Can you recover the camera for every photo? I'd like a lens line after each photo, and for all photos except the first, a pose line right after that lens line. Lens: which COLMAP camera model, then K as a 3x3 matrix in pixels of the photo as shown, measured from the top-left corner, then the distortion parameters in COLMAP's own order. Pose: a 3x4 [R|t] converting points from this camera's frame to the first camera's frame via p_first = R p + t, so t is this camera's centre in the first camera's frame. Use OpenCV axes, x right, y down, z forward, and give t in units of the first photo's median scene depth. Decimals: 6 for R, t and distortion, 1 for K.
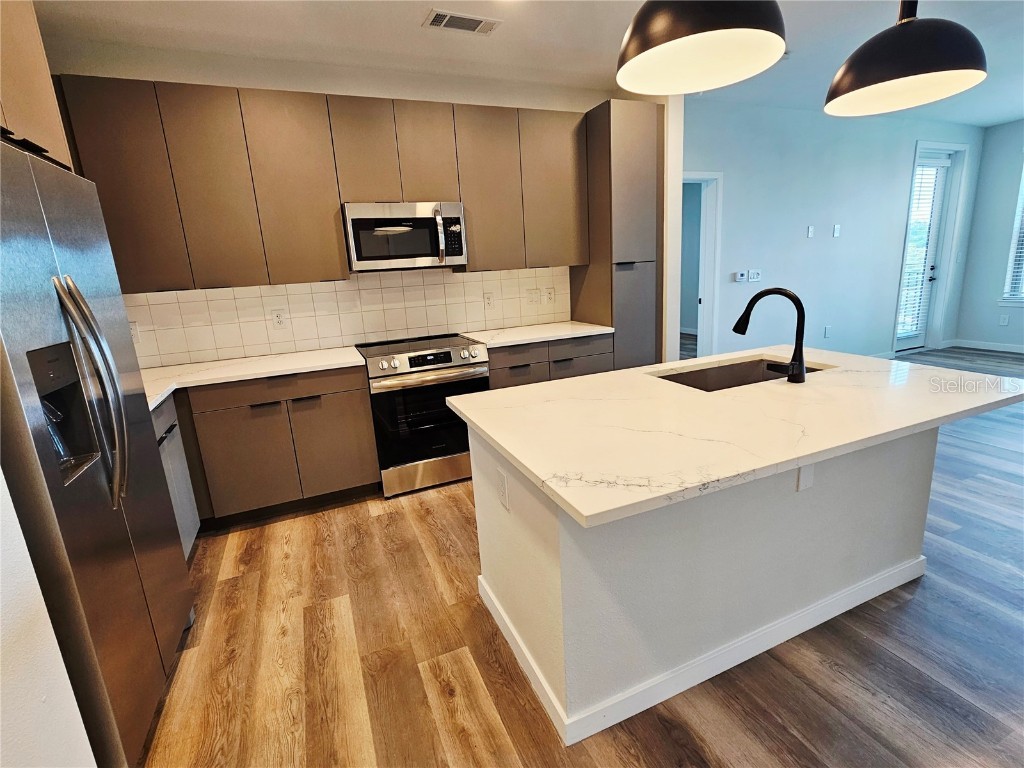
lens RADIAL K [[489.4, 0, 511.1], [0, 489.4, 378.4], [0, 0, 1]] dist [-0.000247, 0.000490]
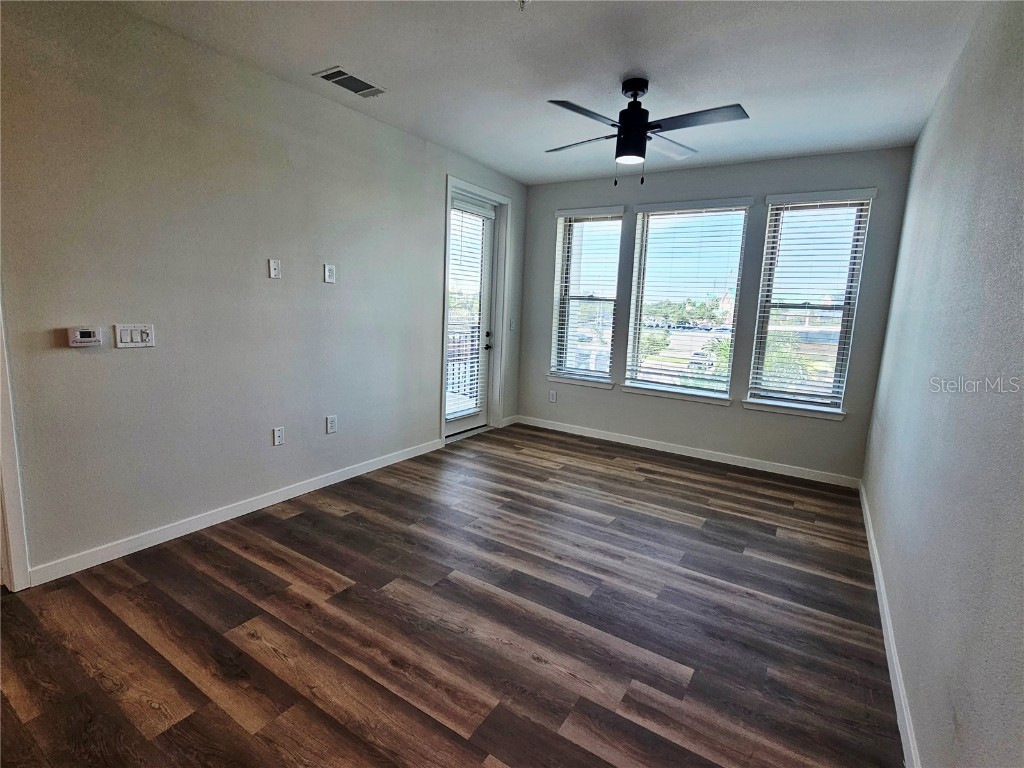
lens RADIAL K [[489.4, 0, 513.2], [0, 489.4, 380.3], [0, 0, 1]] dist [-0.000247, 0.000490]
pose [[0.829122, 0.004017, 0.559053, 0.437774], [0.037898, 0.997270, -0.063371, -0.093822], [-0.557781, 0.073729, 0.826707, 0.287272]]
